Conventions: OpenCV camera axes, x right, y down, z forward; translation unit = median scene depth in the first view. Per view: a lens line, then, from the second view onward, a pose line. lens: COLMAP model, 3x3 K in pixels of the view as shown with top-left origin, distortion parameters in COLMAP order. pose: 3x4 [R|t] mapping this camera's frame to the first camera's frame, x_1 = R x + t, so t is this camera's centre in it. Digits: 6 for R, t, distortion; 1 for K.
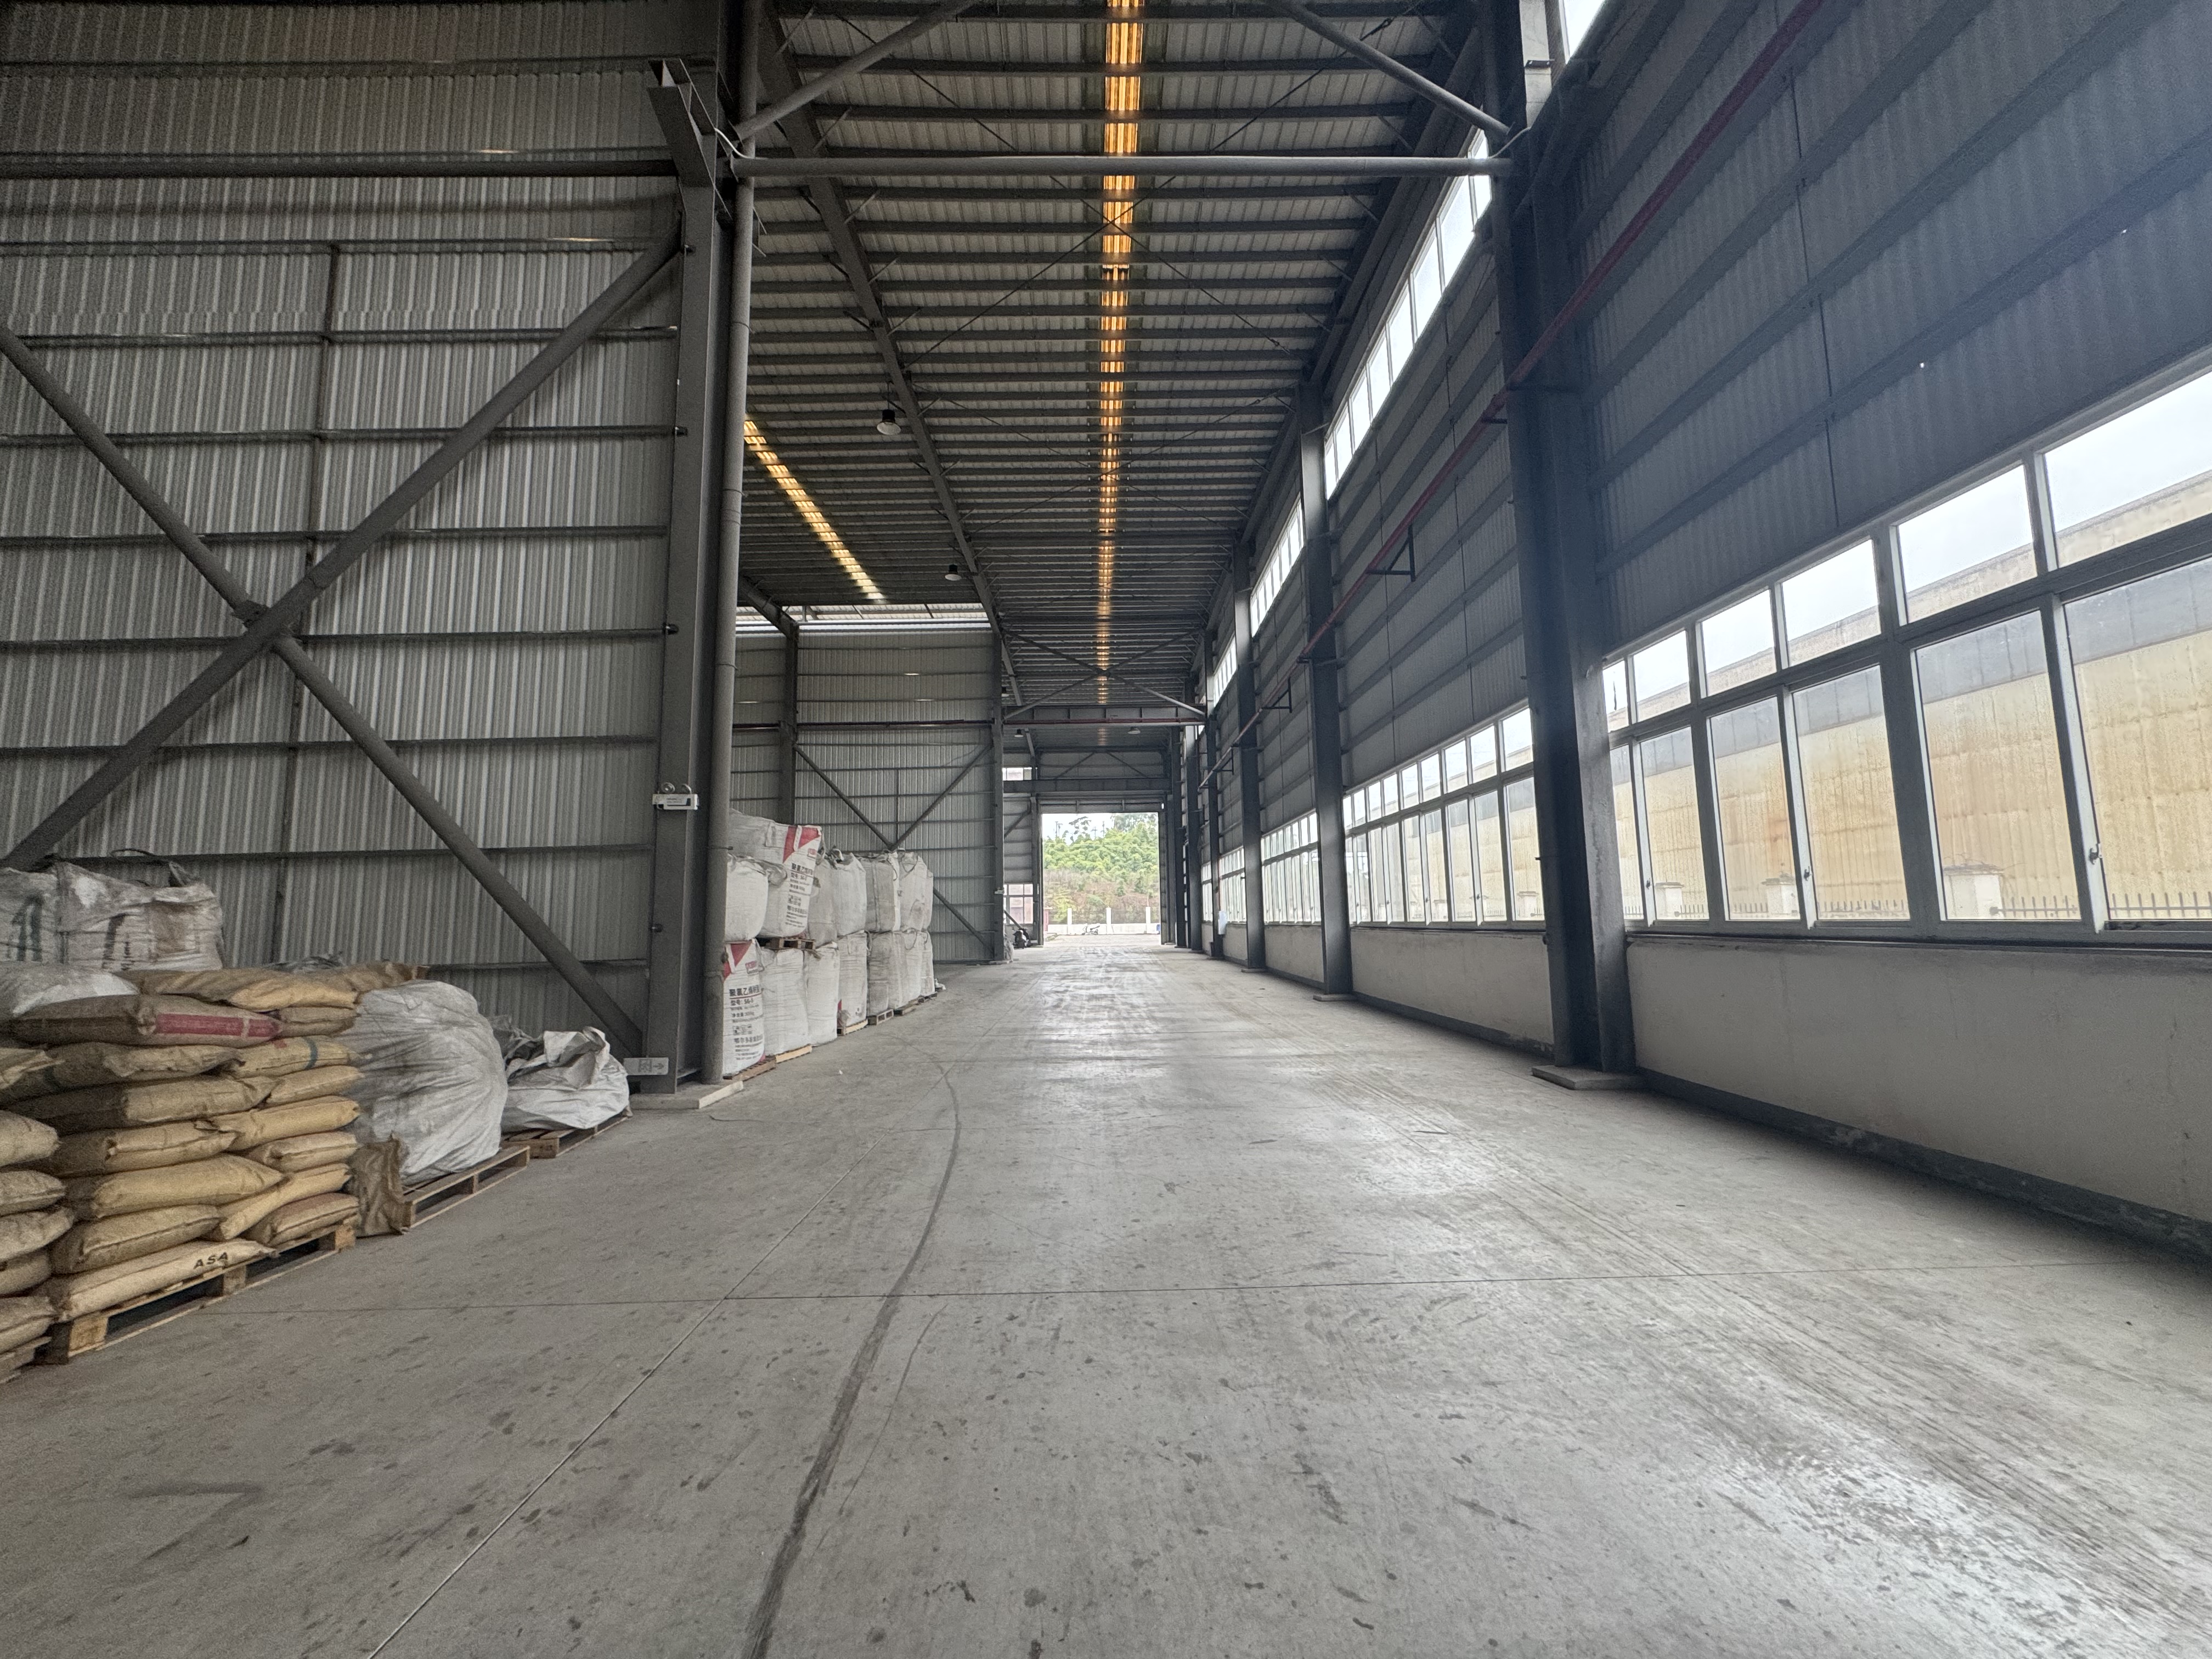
lens RADIAL K [[874.6, 0, 1109.6], [0, 874.6, 824.0], [0, 0, 1]] dist [-0.001011, 0.000268]
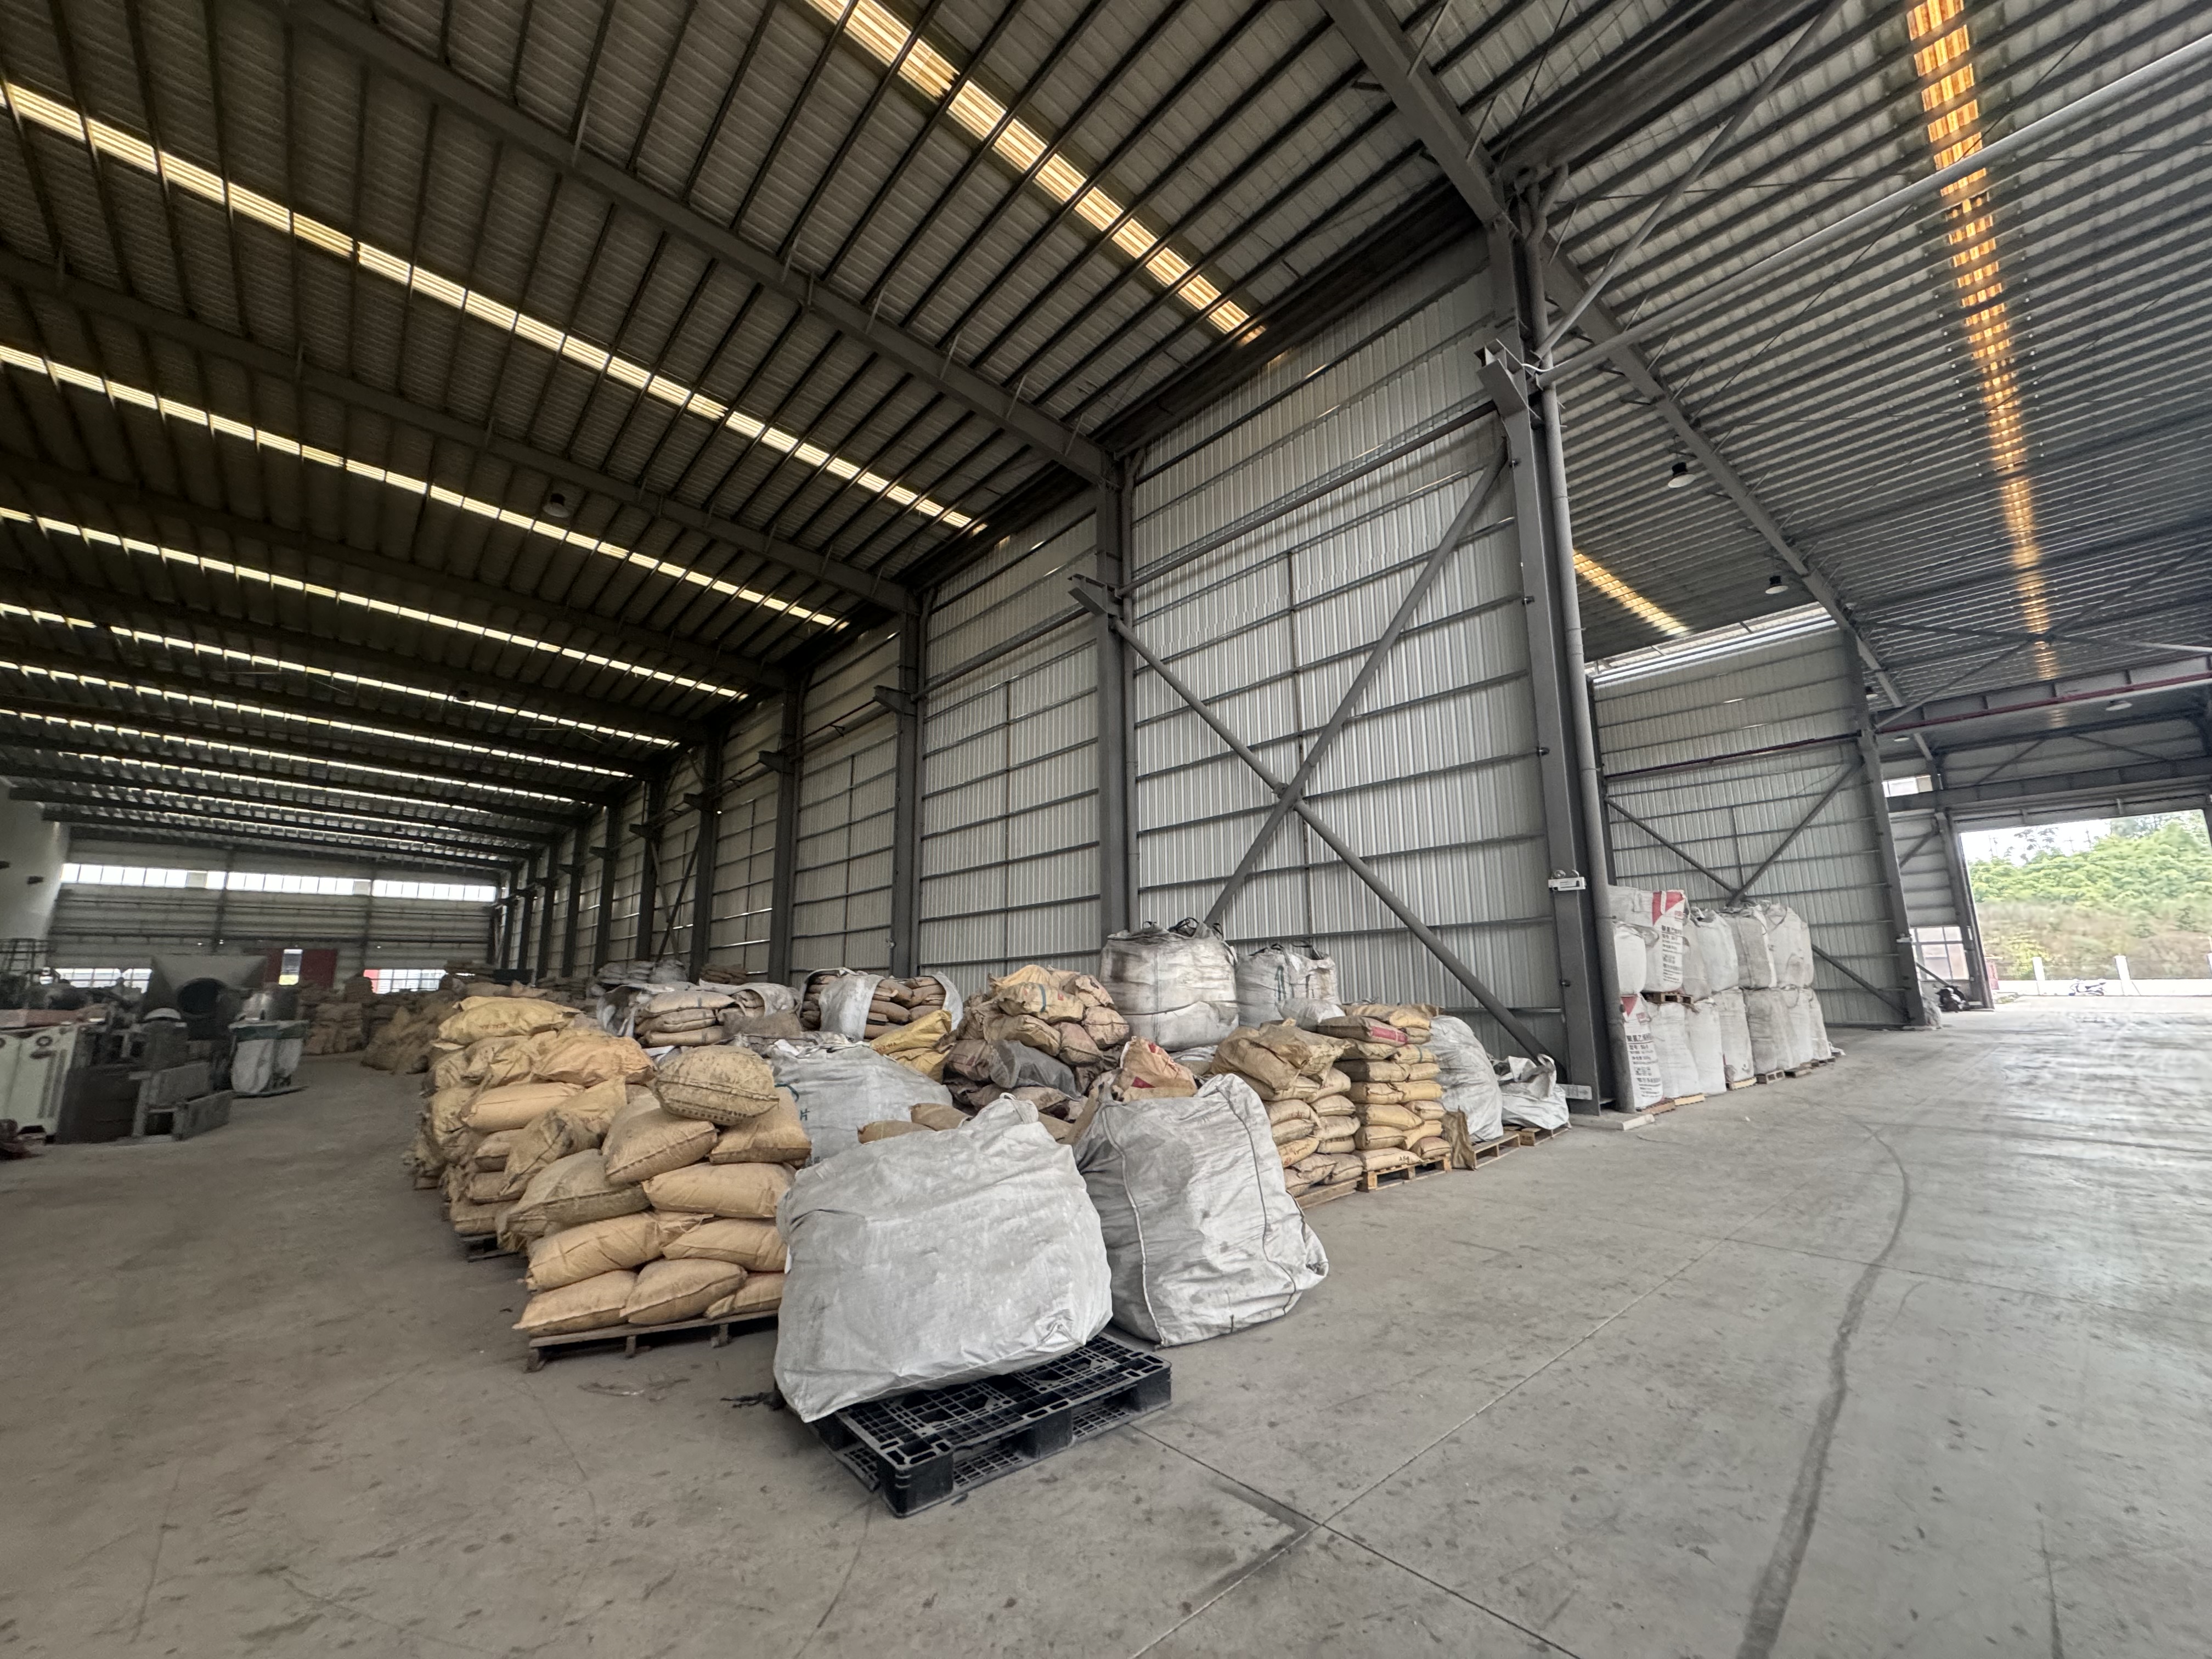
lens RADIAL K [[874.6, 0, 1109.6], [0, 874.6, 824.0], [0, 0, 1]] dist [-0.001011, 0.000268]
pose [[0.655311, -0.128823, -0.744293, 0.026744], [0.083424, 0.991665, -0.098189, -0.037453], [0.750739, 0.002252, 0.660595, -0.306203]]
